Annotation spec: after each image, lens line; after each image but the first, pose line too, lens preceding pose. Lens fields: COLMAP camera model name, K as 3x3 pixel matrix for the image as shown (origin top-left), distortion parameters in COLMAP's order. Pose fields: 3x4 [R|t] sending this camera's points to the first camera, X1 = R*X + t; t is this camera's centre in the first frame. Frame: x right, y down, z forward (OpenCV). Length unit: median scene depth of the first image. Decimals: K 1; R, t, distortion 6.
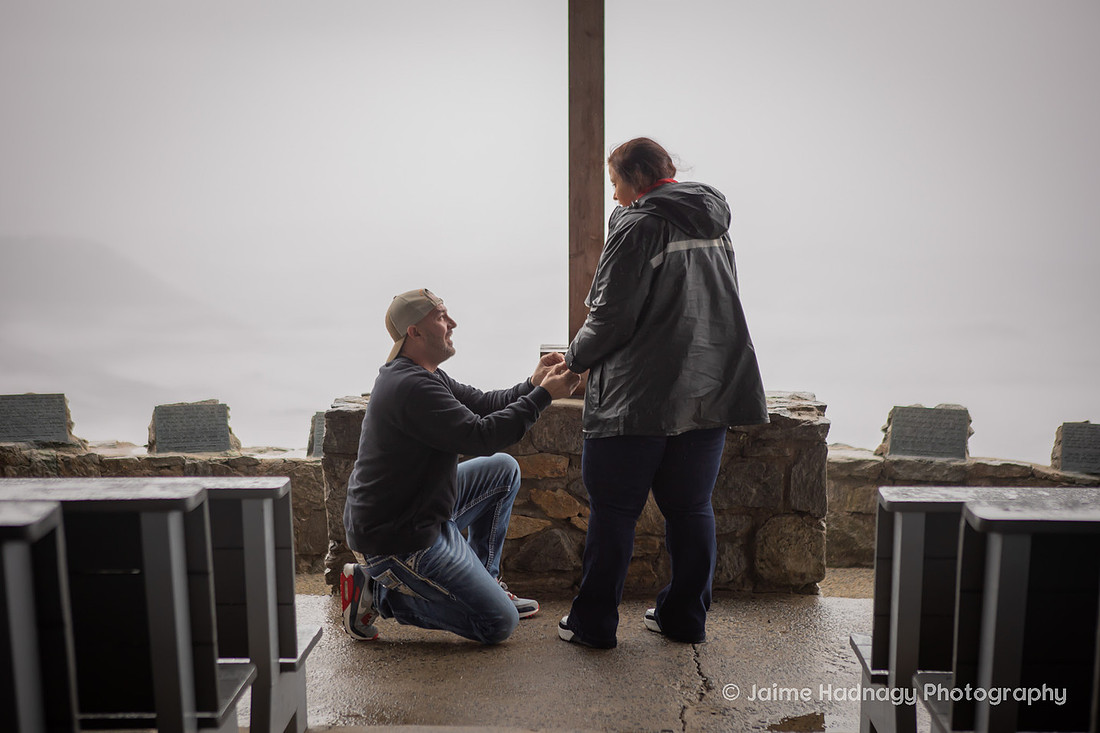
lens RADIAL K [[1890.4, 0, 543.7], [0, 1890.4, 366.5], [0, 0, 1]] dist [0.124114, -0.052355]
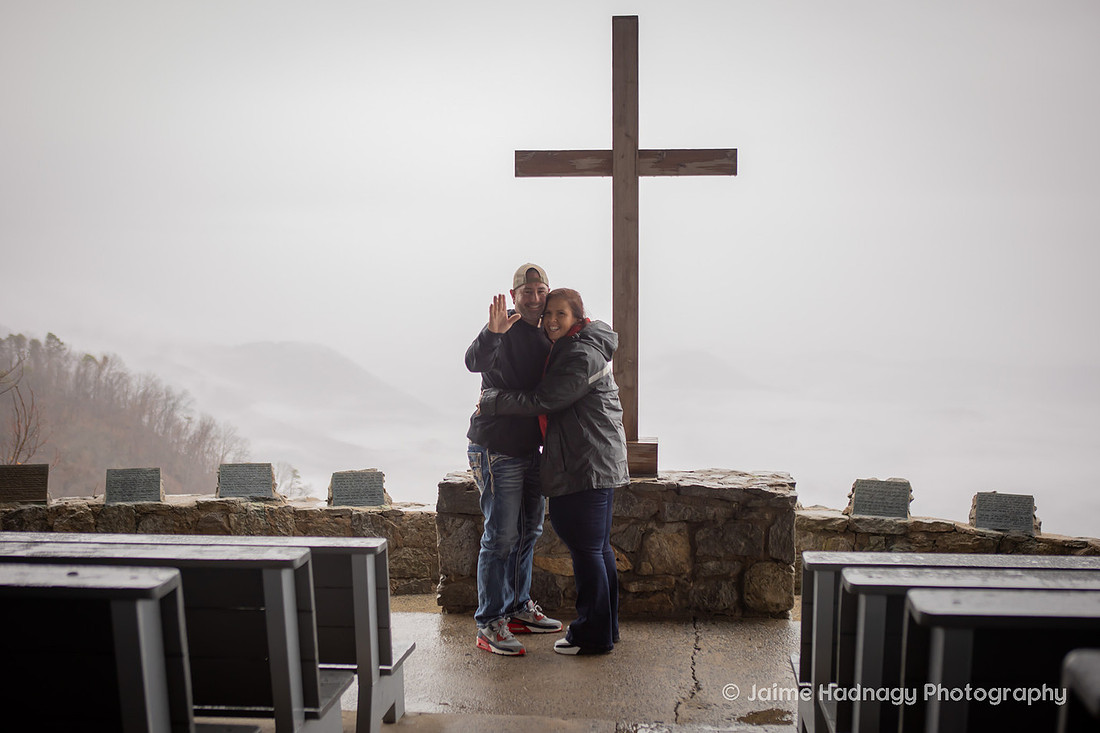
lens RADIAL K [[1352.8, 0, 557.9], [0, 1352.8, 360.1], [0, 0, 1]] dist [-0.040588, 0.074265]
pose [[0.998147, 0.006667, -0.060489, 0.034202], [-0.010029, 0.998411, -0.055457, -0.012750], [0.060023, 0.055961, 0.996627, -0.006182]]
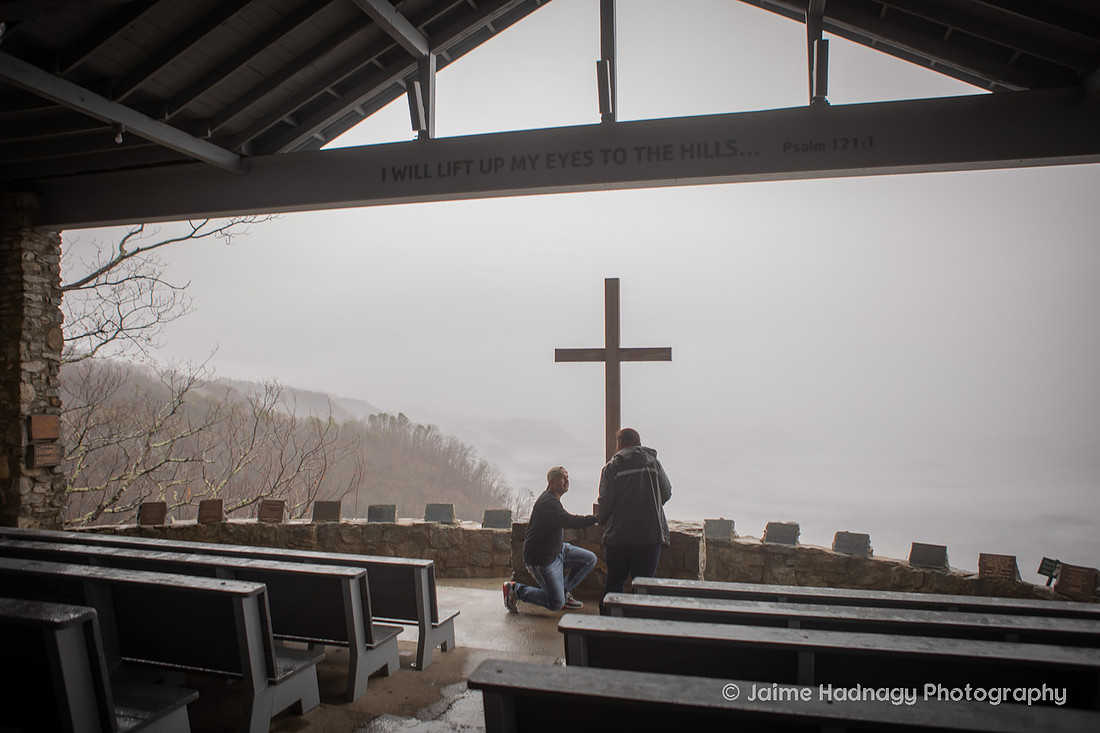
lens RADIAL K [[781.6, 0, 543.2], [0, 781.6, 365.1], [0, 0, 1]] dist [-0.103596, 0.077835]
pose [[0.970033, -0.002636, -0.242961, 0.197552], [-0.030501, 0.990710, -0.132528, -0.053421], [0.241053, 0.135967, 0.960940, -0.085164]]
